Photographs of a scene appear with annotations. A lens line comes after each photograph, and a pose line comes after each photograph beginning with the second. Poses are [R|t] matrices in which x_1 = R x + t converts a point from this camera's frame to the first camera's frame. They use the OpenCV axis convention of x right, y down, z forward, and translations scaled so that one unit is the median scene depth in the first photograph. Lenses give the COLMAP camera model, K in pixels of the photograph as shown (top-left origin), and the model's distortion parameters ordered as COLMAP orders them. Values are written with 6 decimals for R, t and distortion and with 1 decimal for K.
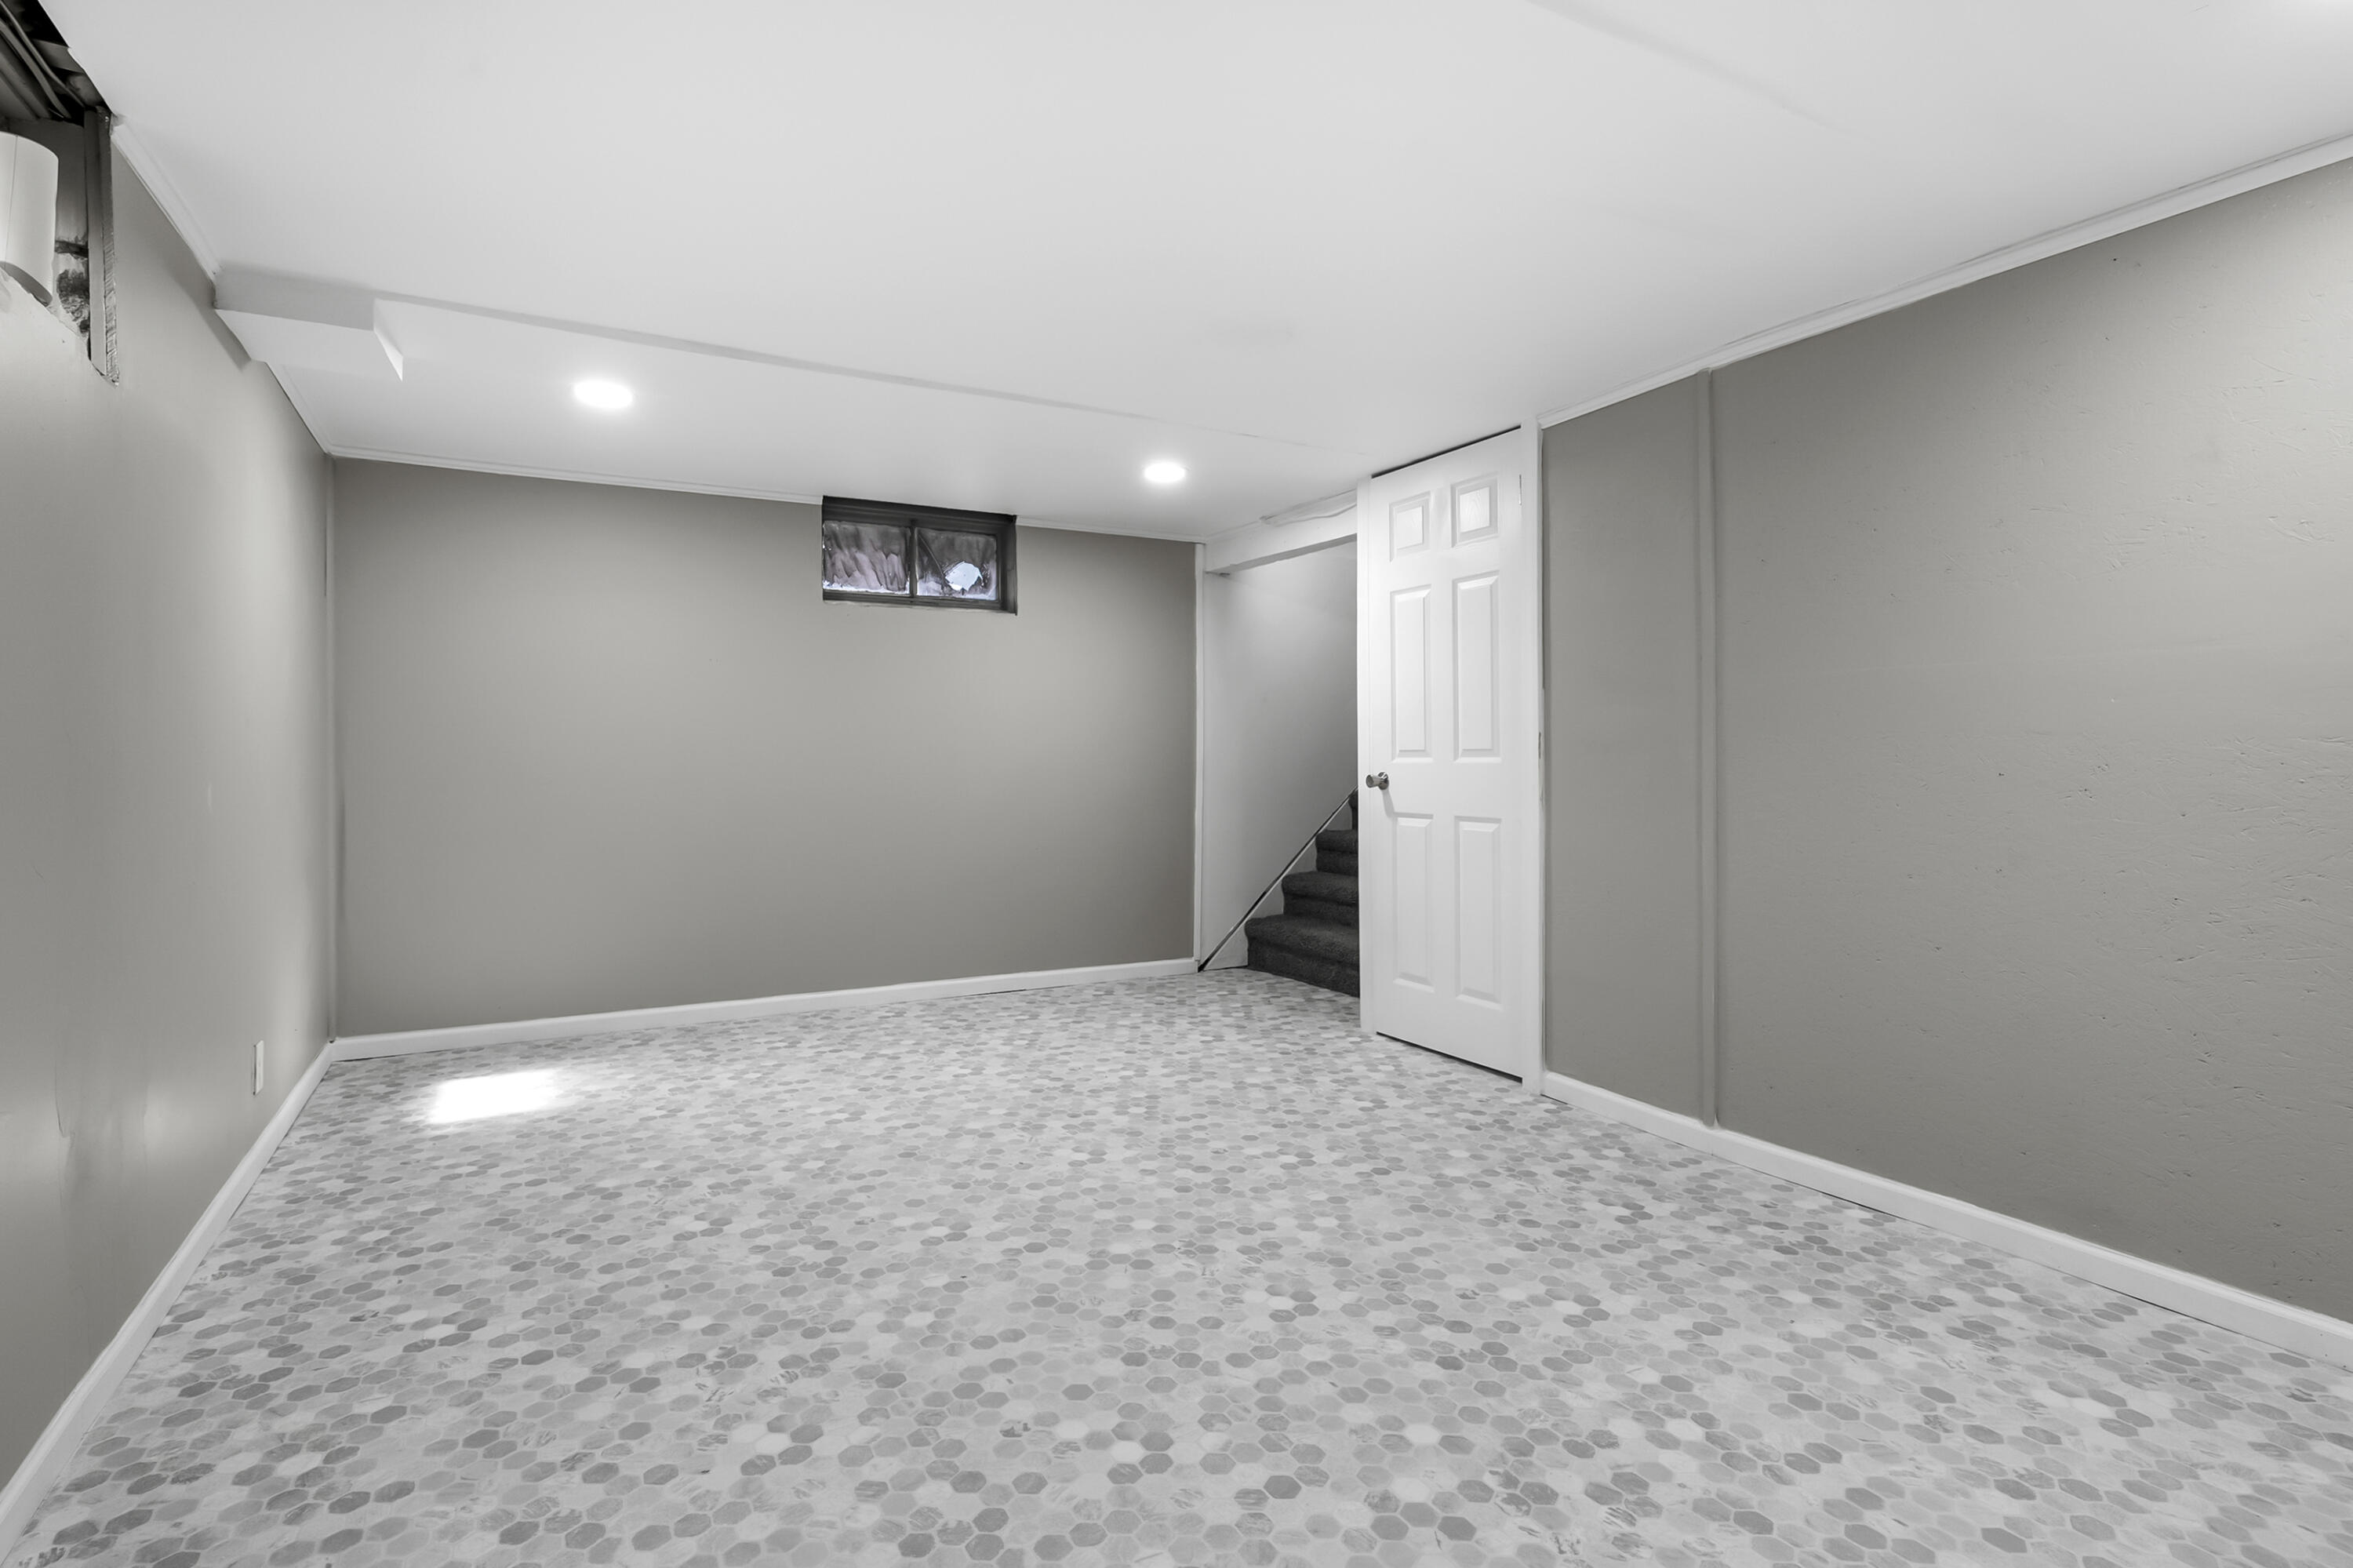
lens RADIAL K [[1179.5, 0, 1177.2], [0, 1179.5, 772.5], [0, 0, 1]] dist [0.000678, 0.000135]
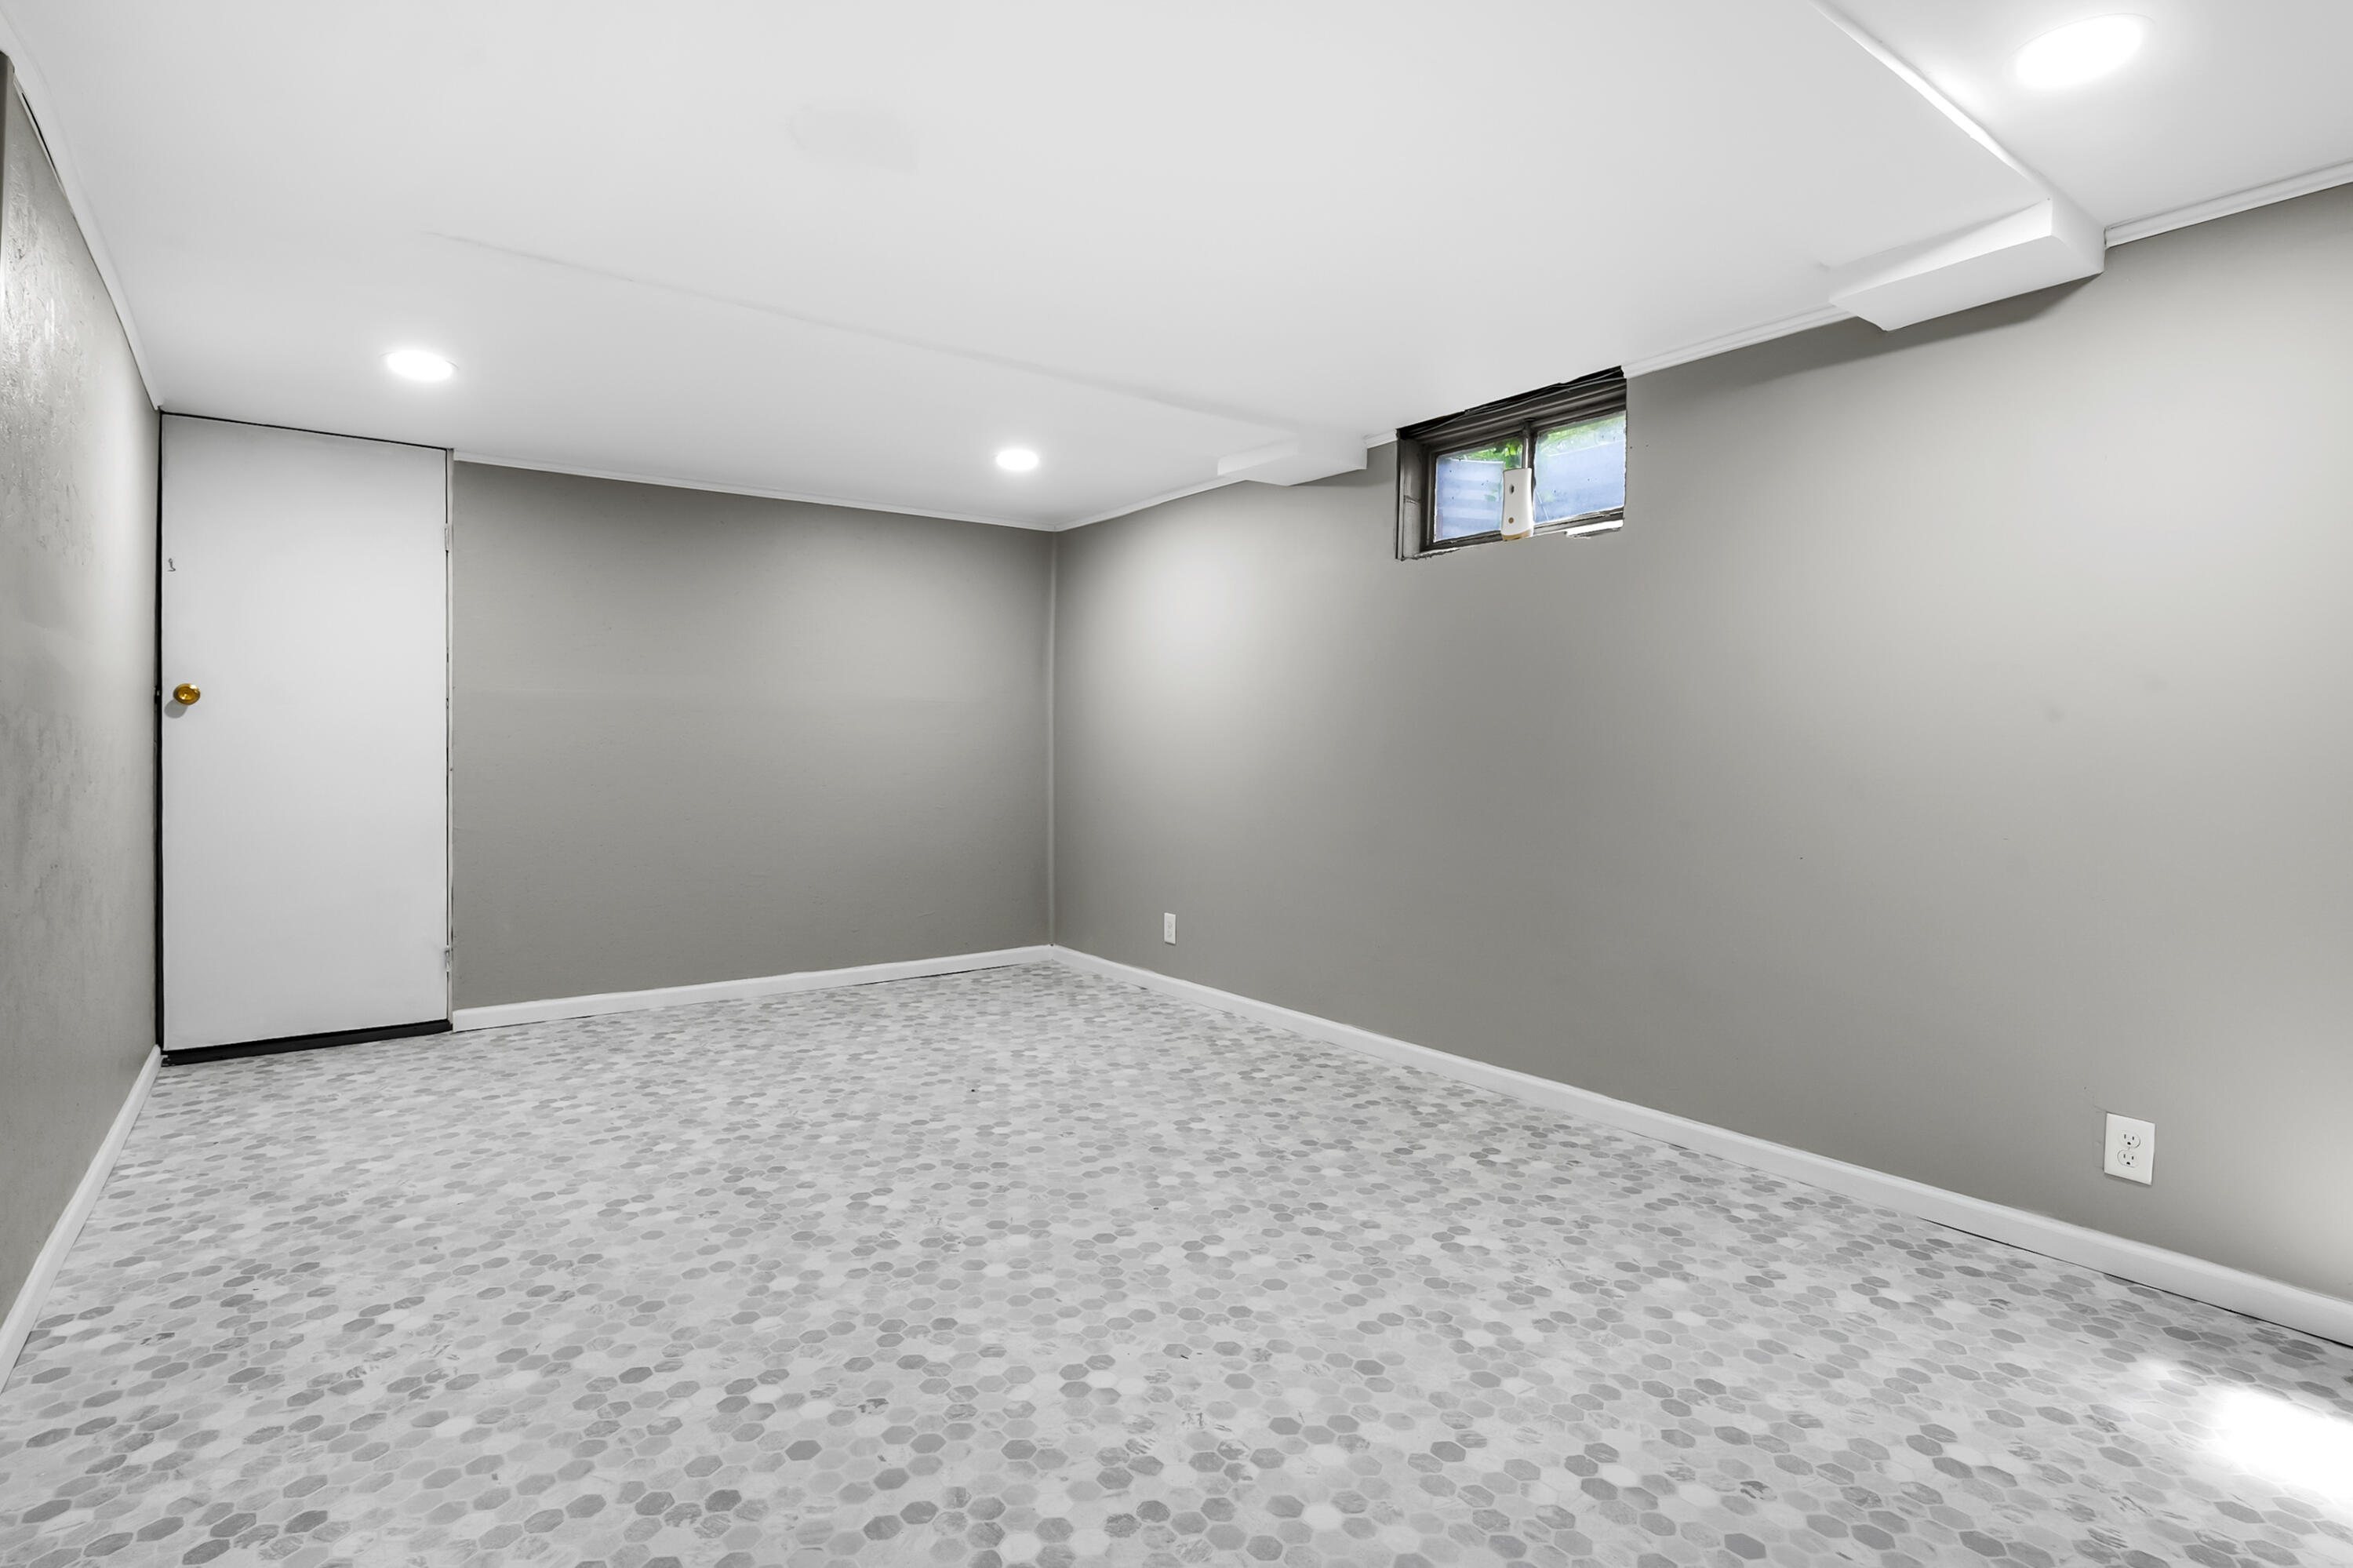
lens RADIAL K [[1179.5, 0, 1178.1], [0, 1179.5, 771.9], [0, 0, 1]] dist [0.000678, 0.000135]
pose [[-0.990527, -0.004117, -0.137259, -0.044166], [-0.009322, 0.999261, 0.037299, -0.032863], [0.137004, 0.038225, -0.989833, 2.071781]]
